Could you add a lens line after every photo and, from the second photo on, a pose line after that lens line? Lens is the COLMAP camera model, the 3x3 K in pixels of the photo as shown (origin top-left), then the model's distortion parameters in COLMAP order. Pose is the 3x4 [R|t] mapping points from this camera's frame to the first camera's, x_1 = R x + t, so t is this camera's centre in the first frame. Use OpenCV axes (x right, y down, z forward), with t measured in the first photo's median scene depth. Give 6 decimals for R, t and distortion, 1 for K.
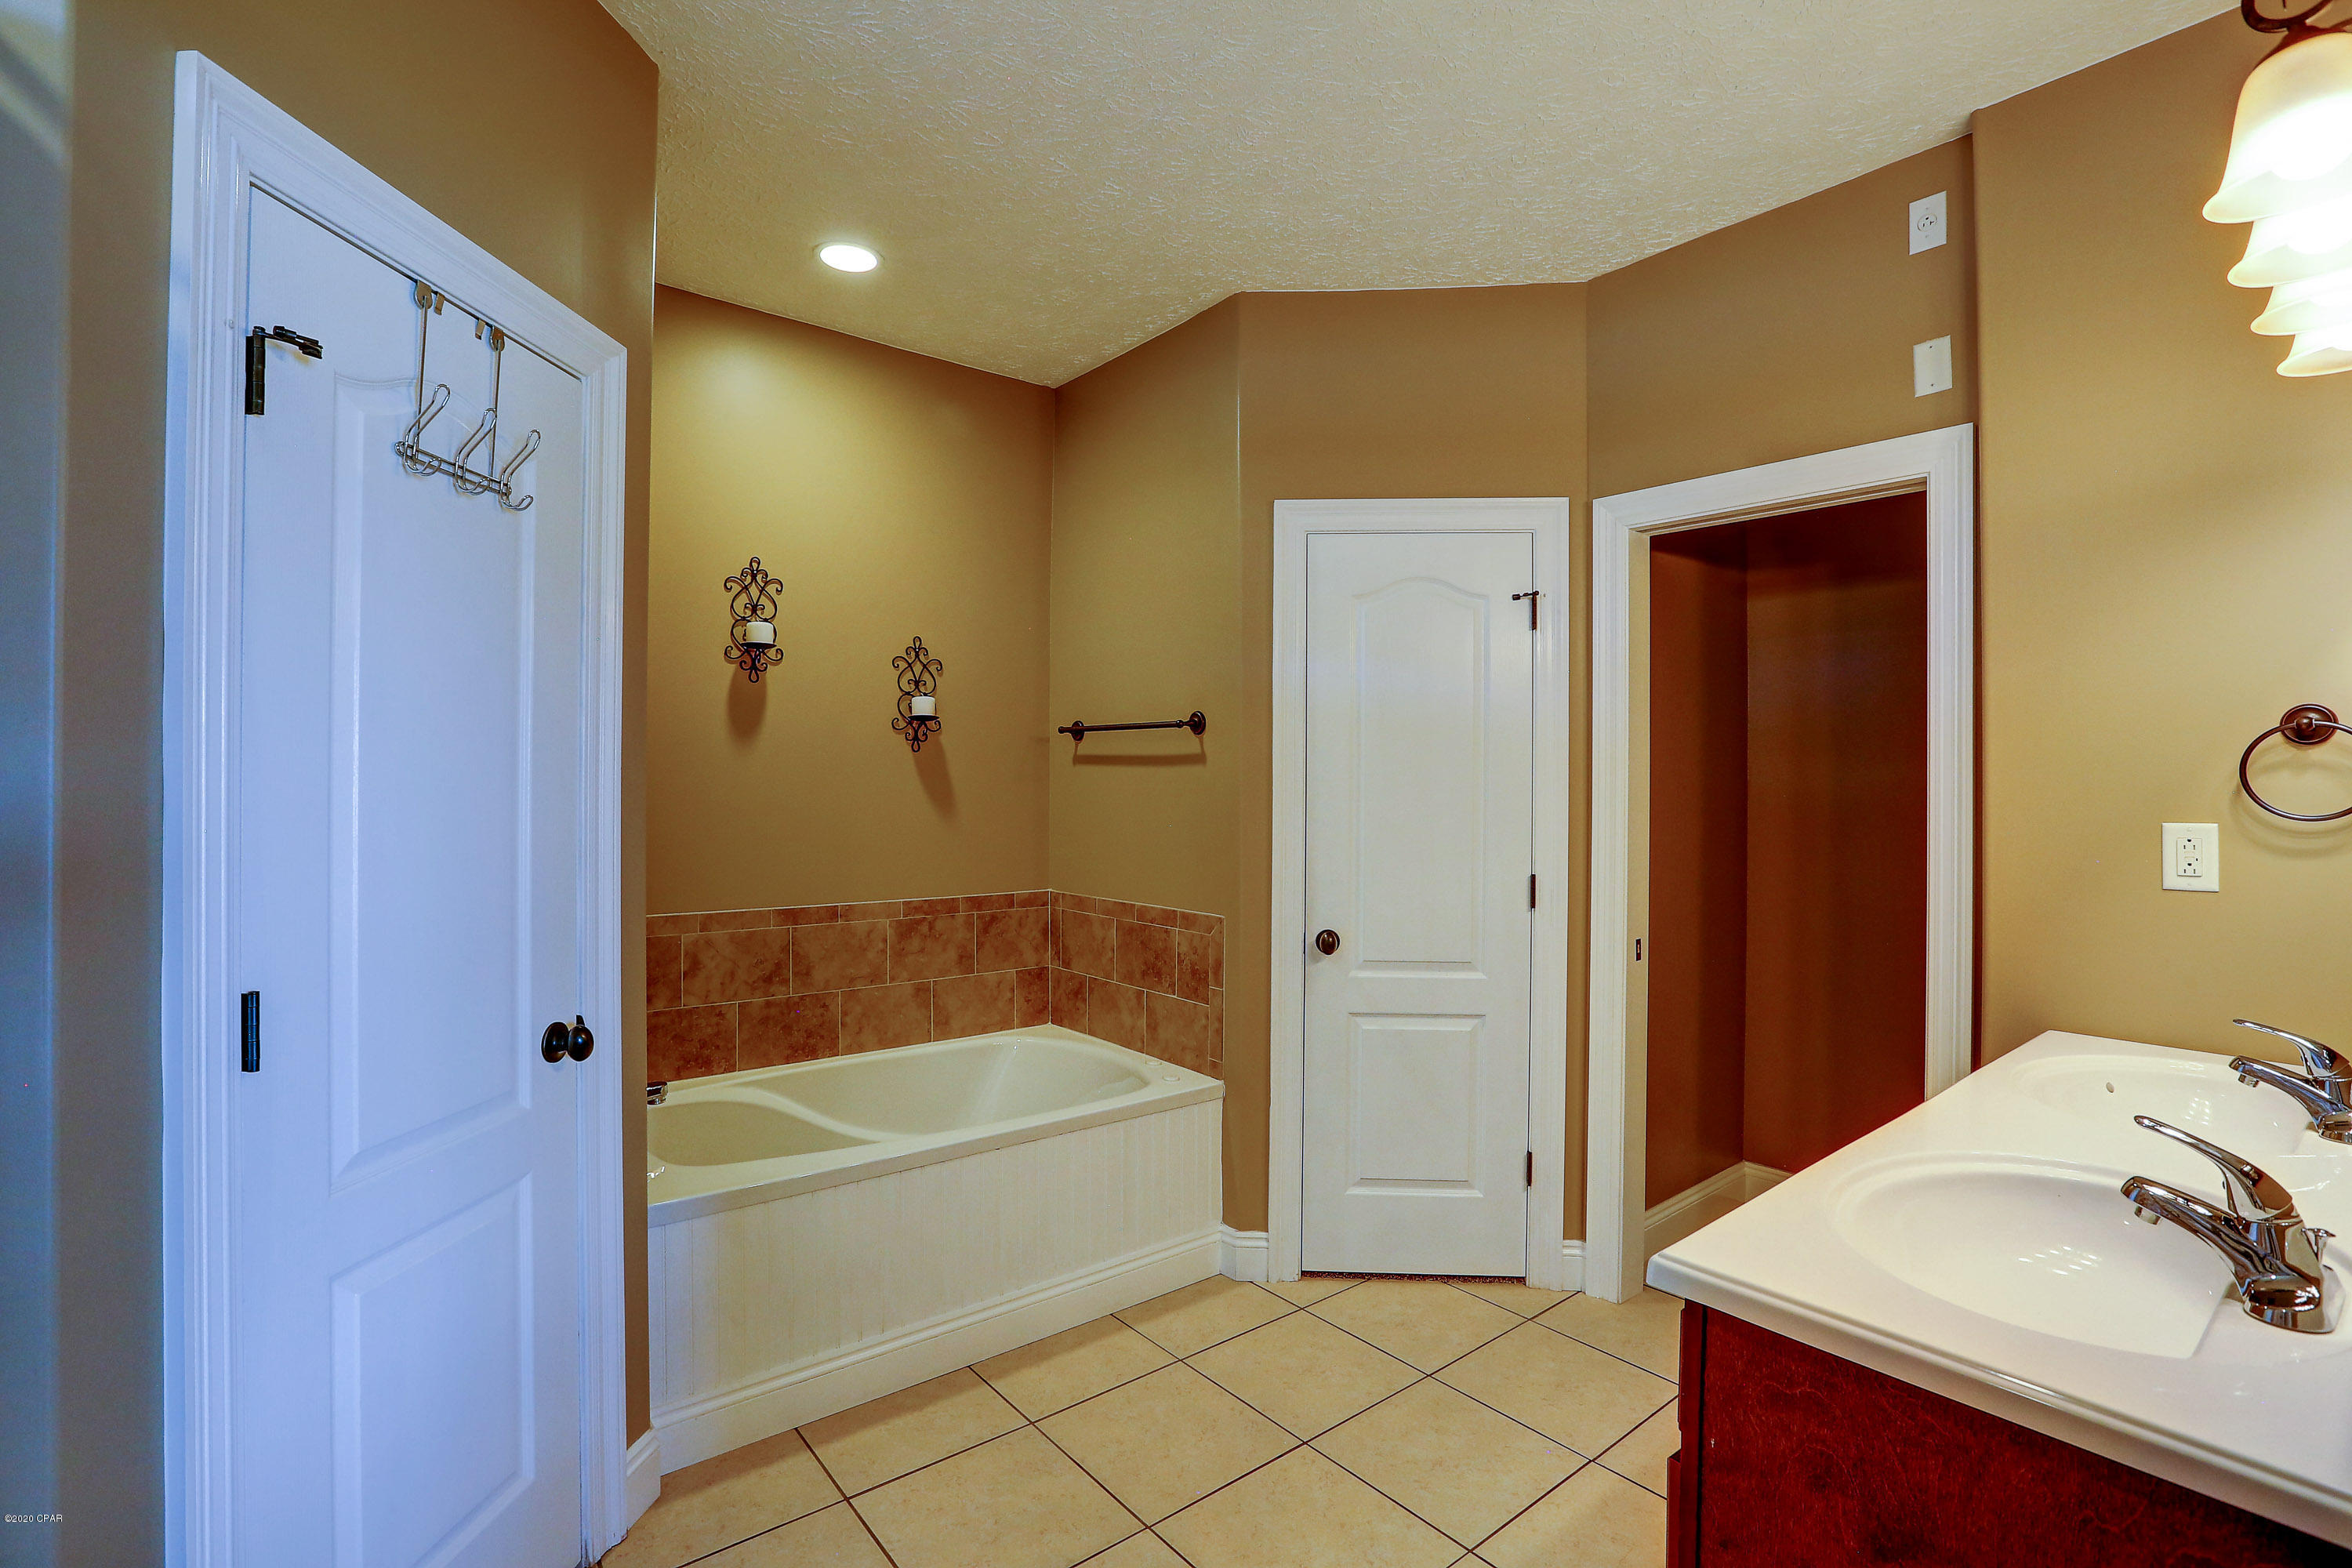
lens RADIAL K [[1065.5, 0, 1170.3], [0, 1065.5, 777.7], [0, 0, 1]] dist [-0.047115, 0.014656]
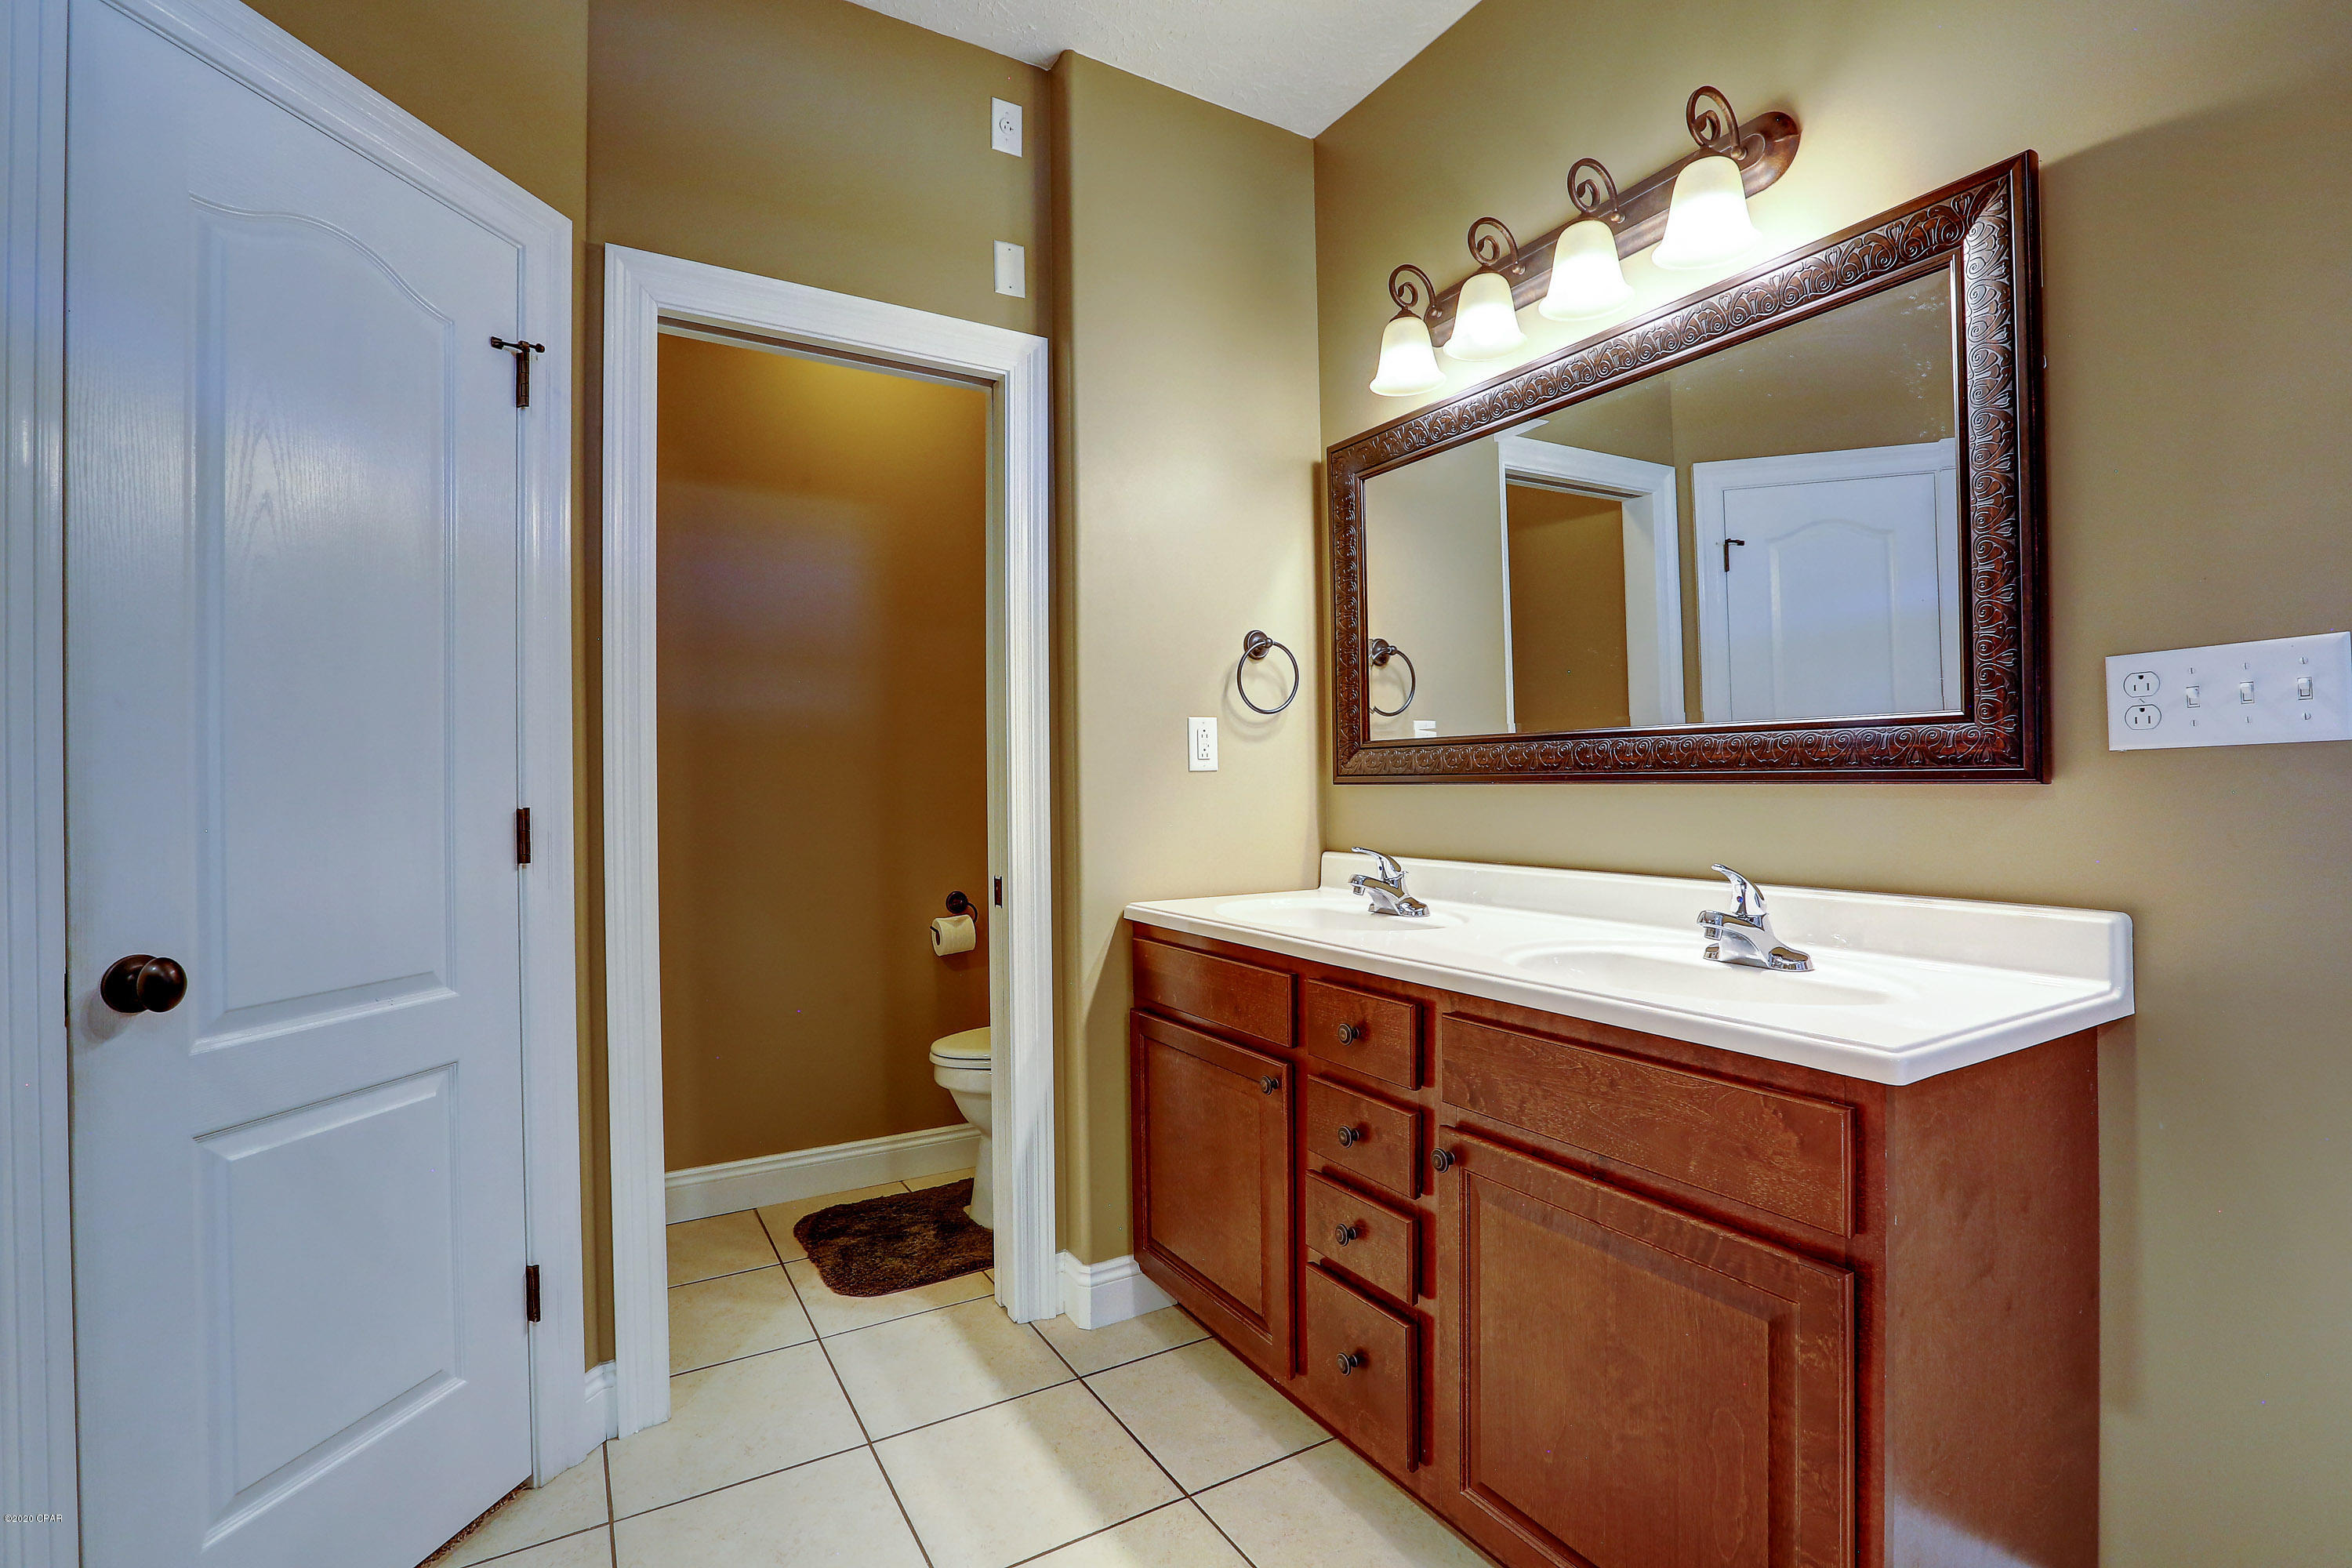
lens RADIAL K [[1065.5, 0, 1170.3], [0, 1065.5, 777.7], [0, 0, 1]] dist [-0.047115, 0.014656]
pose [[0.150356, 0.001168, 0.988631, -0.197240], [0.006377, 0.999977, -0.002152, 0.078500], [-0.988611, 0.006628, 0.150345, 0.551036]]
